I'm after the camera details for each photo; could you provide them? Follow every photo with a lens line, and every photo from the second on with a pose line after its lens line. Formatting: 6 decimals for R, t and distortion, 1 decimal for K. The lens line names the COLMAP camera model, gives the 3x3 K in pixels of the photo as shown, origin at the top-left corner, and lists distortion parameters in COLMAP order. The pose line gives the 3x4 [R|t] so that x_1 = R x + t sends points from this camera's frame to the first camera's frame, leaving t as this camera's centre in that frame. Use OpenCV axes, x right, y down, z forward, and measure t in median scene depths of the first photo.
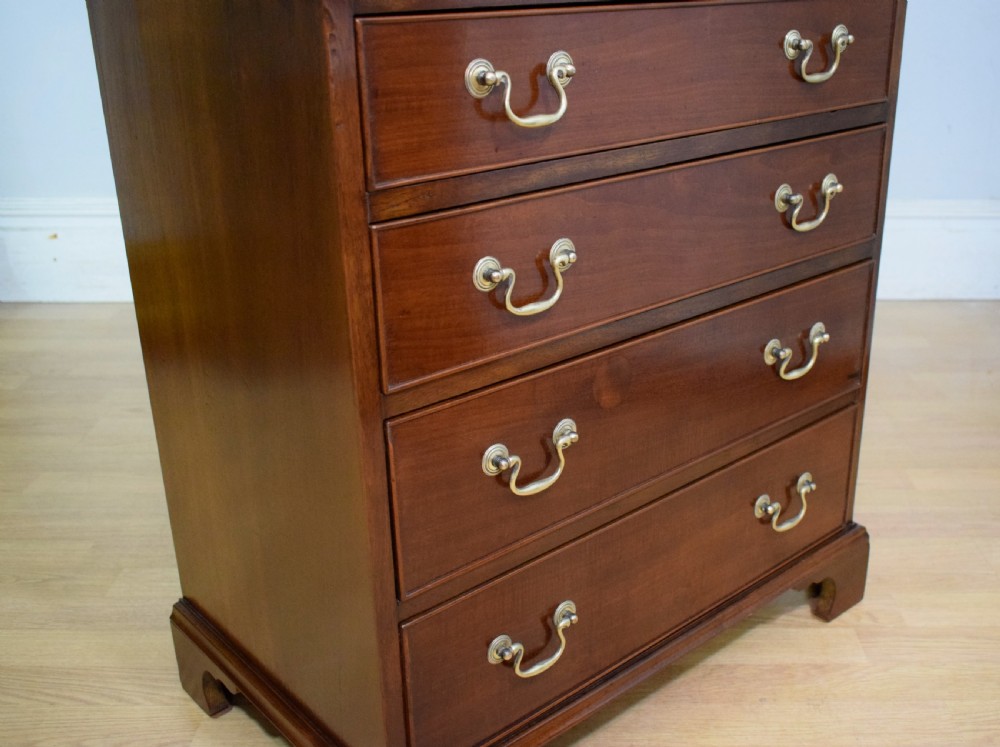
lens RADIAL K [[1057.1, 0, 560.8], [0, 1057.1, 372.5], [0, 0, 1]] dist [-0.020883, -0.009032]
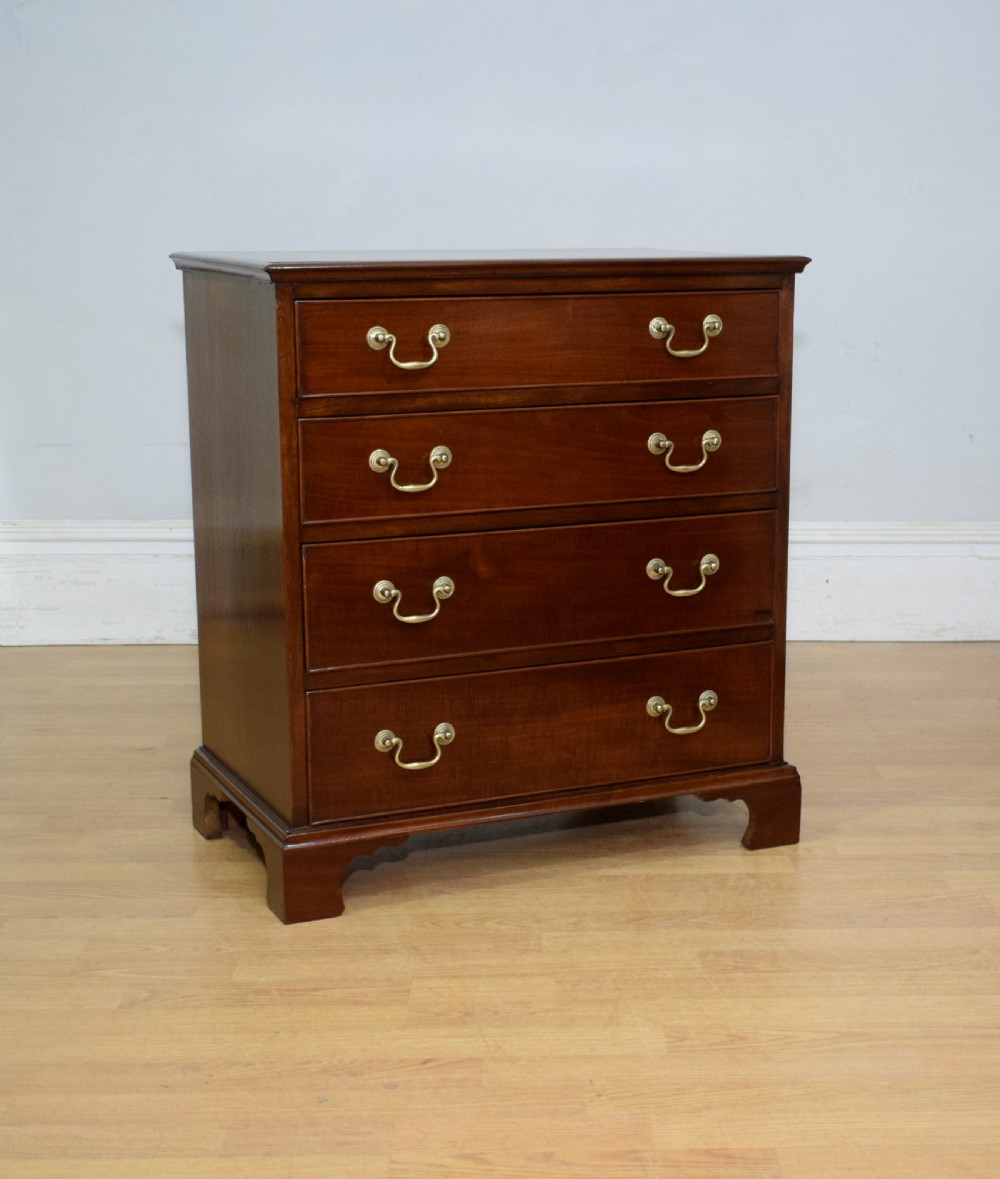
lens RADIAL K [[1949.9, 0, 566.4], [0, 1949.9, 621.9], [0, 0, 1]] dist [-0.009808, -0.074229]
pose [[0.956316, 0.068651, -0.284159, 0.967335], [-0.114551, 0.982301, -0.148197, 0.503676], [0.268956, 0.174274, 0.947255, -1.514737]]
